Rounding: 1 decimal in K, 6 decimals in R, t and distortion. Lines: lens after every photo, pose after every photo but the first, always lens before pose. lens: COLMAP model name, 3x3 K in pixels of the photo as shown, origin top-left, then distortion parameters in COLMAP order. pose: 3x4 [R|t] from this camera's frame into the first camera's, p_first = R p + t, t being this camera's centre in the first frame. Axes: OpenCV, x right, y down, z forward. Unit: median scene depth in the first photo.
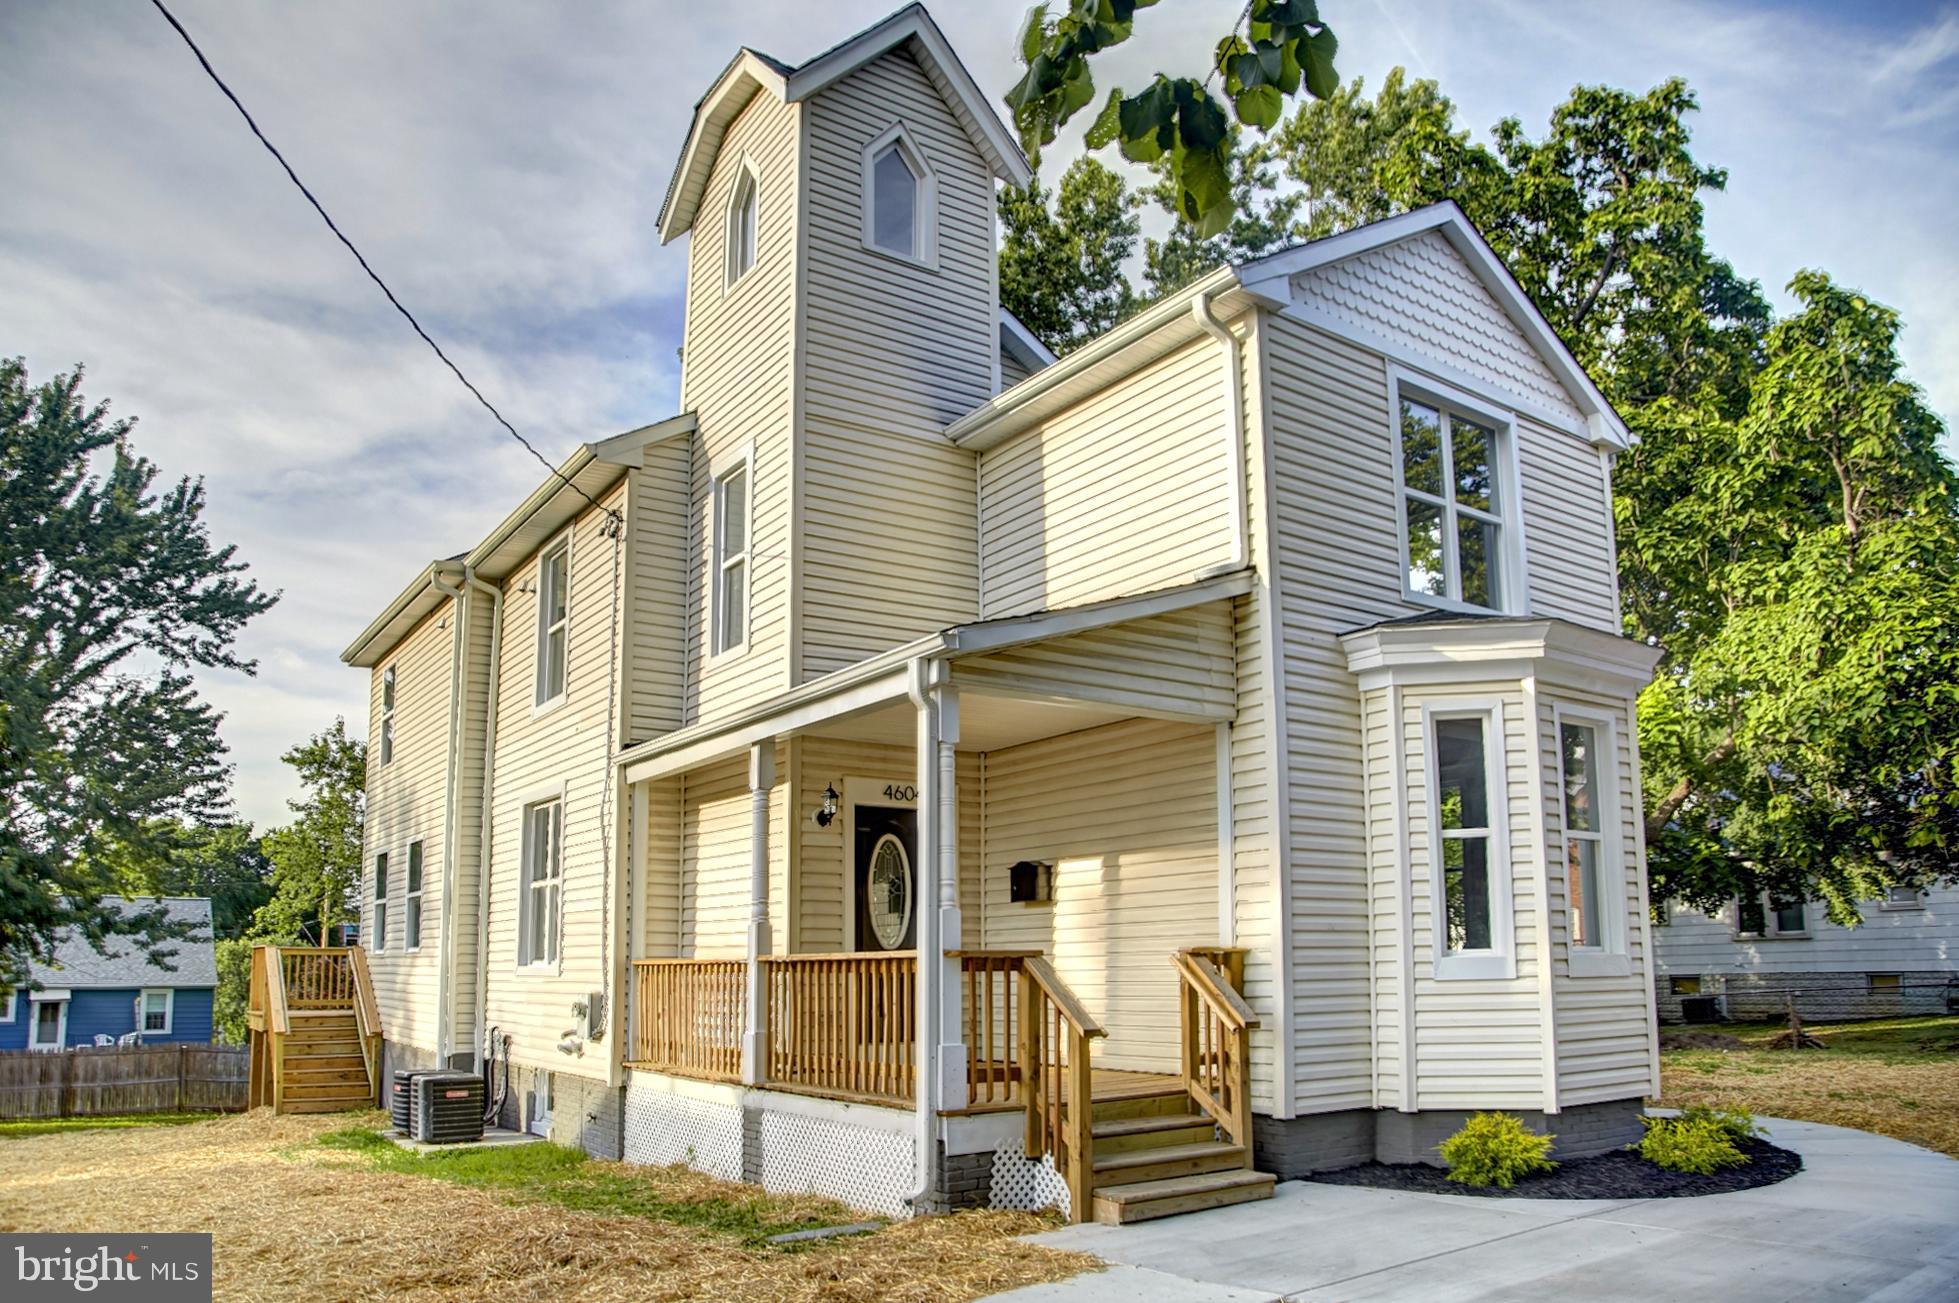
lens RADIAL K [[1342.0, 0, 932.3], [0, 1342.0, 724.7], [0, 0, 1]] dist [-0.092909, 0.051543]
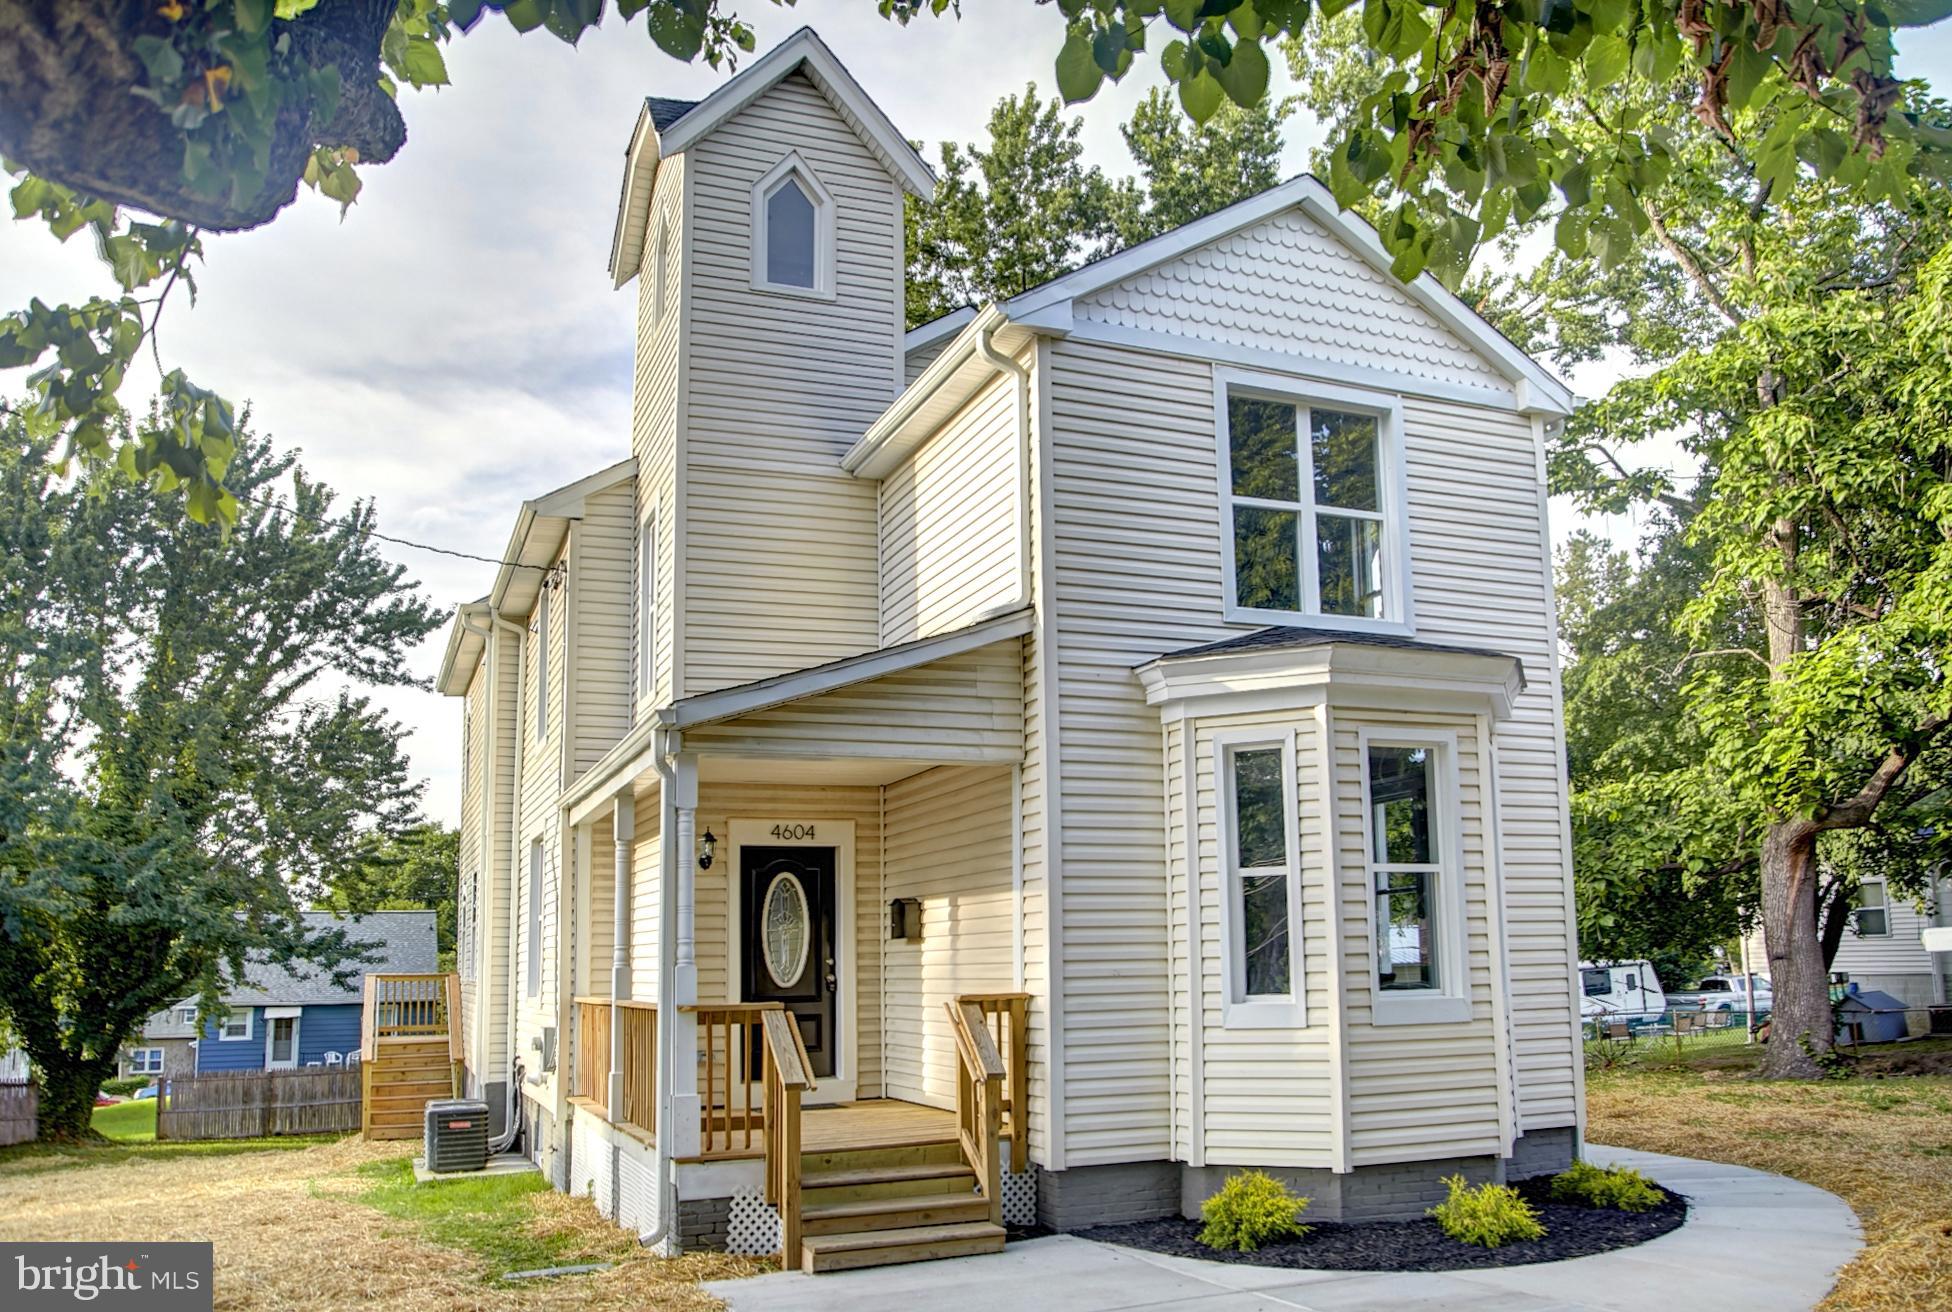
lens RADIAL K [[1521.6, 0, 976.0], [0, 1521.6, 656.0], [0, 0, 1]] dist [-0.034390, 0.001386]
pose [[0.973954, -0.057906, -0.219227, 0.367335], [0.055041, 0.998300, -0.019160, -0.051363], [0.219964, 0.006595, 0.975486, -0.090072]]
